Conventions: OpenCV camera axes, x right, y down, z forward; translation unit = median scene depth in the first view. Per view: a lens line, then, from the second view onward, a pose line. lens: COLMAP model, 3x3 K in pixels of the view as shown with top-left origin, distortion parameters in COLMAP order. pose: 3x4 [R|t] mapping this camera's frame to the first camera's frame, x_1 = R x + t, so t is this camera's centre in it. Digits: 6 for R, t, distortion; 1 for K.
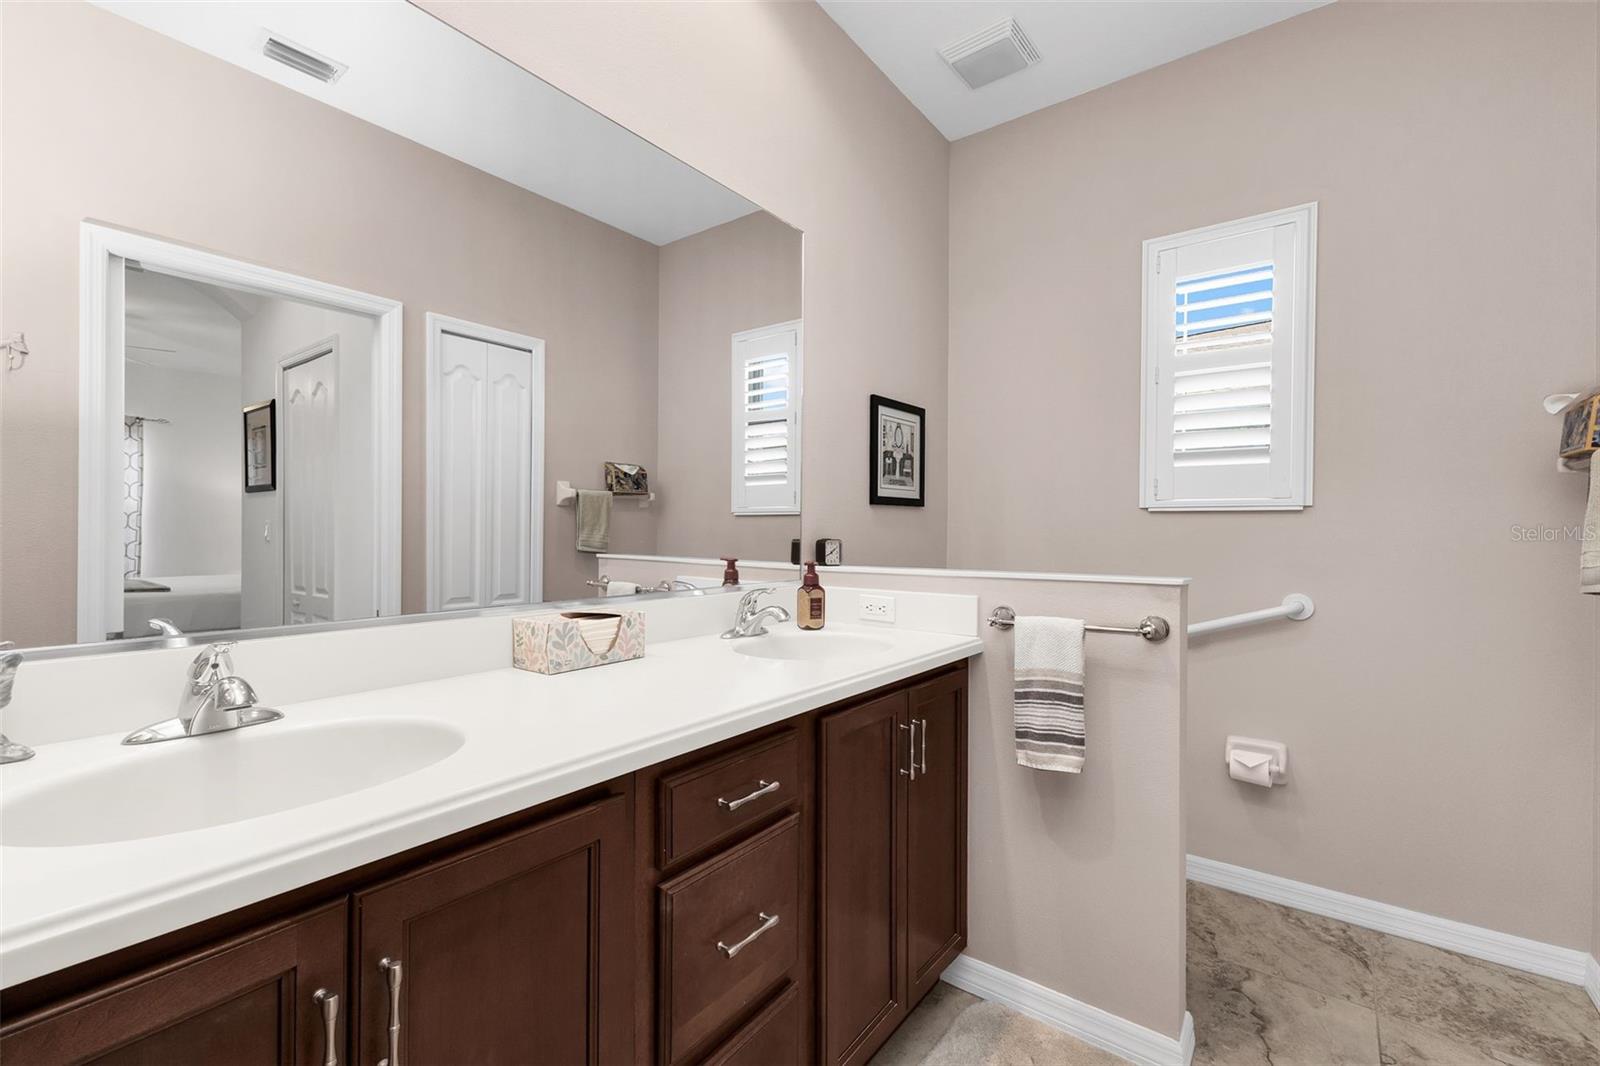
lens RADIAL K [[694.3, 0, 803.0], [0, 694.3, 534.5], [0, 0, 1]] dist [0.004930, -0.001546]
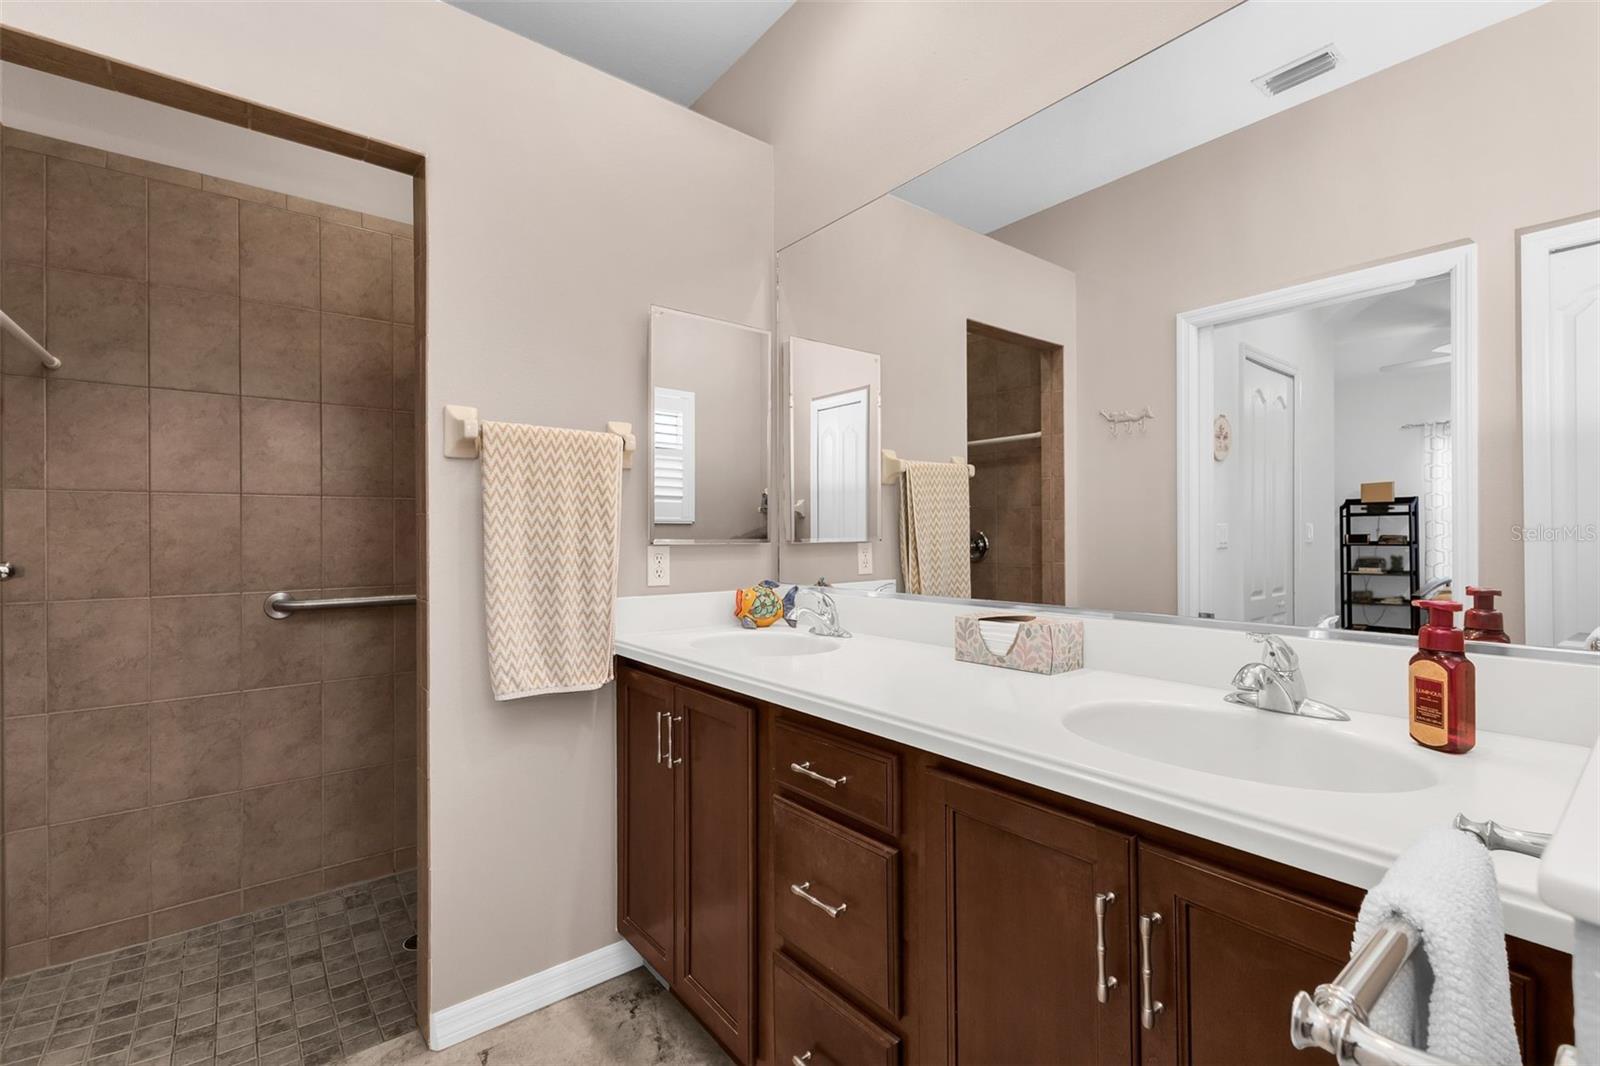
lens RADIAL K [[694.3, 0, 802.5], [0, 694.3, 531.2], [0, 0, 1]] dist [0.004930, -0.001546]
pose [[-0.244655, -0.006161, -0.969591, 0.792628], [-0.001587, 0.999981, -0.005953, -0.007372], [0.969609, 0.000082, -0.244660, 0.975520]]
